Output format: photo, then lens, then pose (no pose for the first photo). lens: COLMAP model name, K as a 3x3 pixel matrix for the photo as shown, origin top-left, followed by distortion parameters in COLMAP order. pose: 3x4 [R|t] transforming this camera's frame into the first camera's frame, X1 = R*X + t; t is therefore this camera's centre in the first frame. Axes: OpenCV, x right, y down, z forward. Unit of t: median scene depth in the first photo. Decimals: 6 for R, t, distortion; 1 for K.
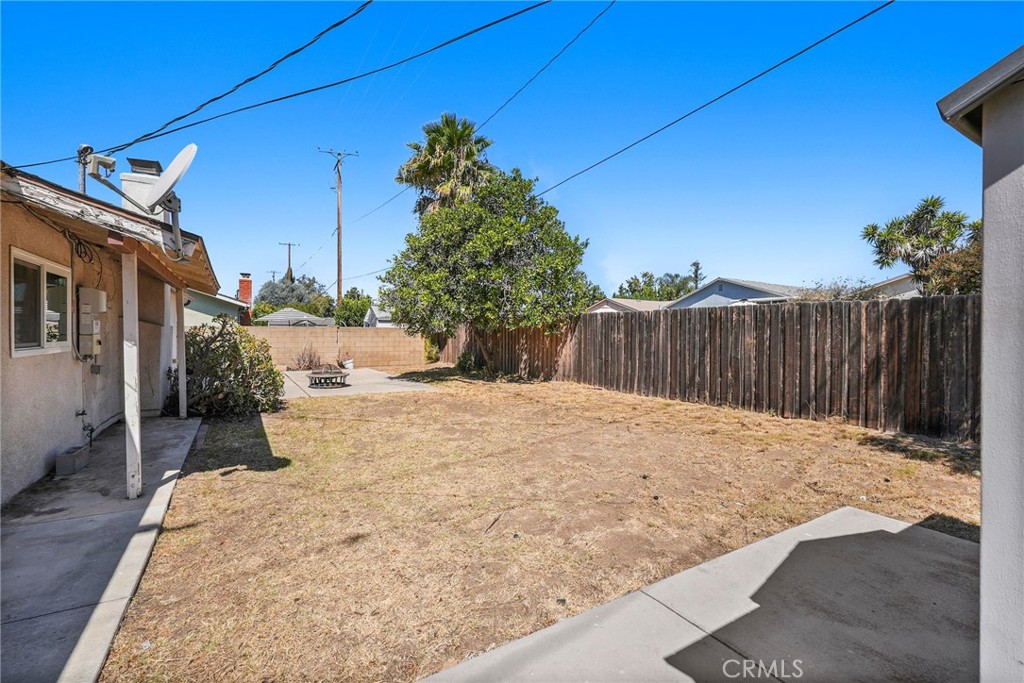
lens RADIAL K [[460.3, 0, 512.8], [0, 460.3, 338.3], [0, 0, 1]] dist [-0.017576, 0.000729]
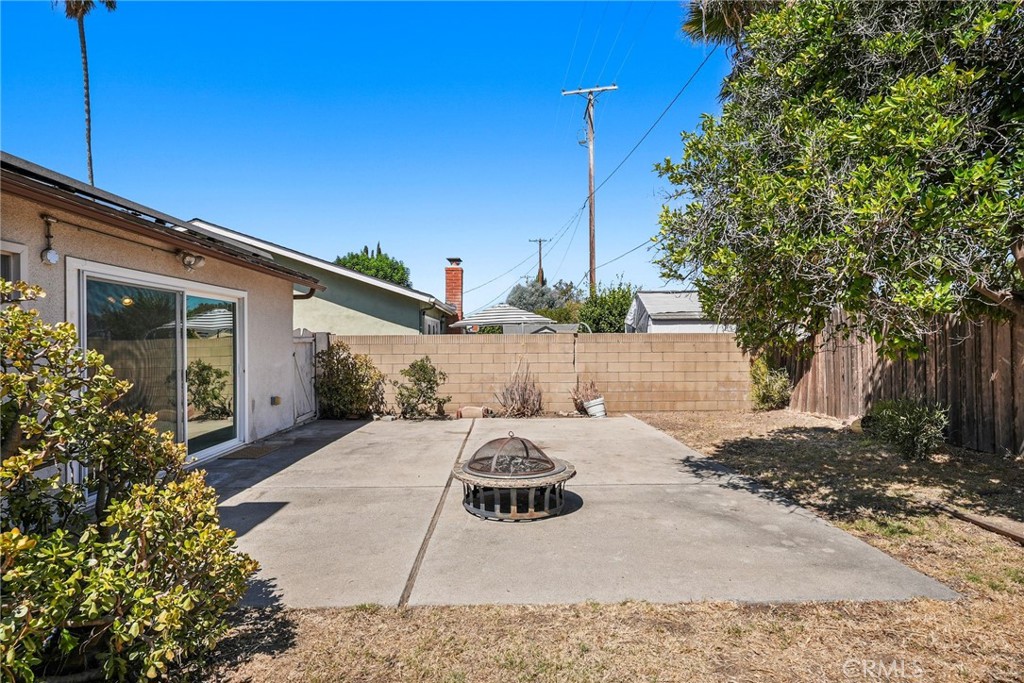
lens RADIAL K [[555.1, 0, 512.0], [0, 555.1, 341.5], [0, 0, 1]] dist [-0.000230, -0.000018]
pose [[0.868212, -0.012596, -0.496034, -0.124550], [0.003761, 0.999816, -0.018805, -0.004065], [0.496179, 0.014461, 0.868100, 0.395590]]
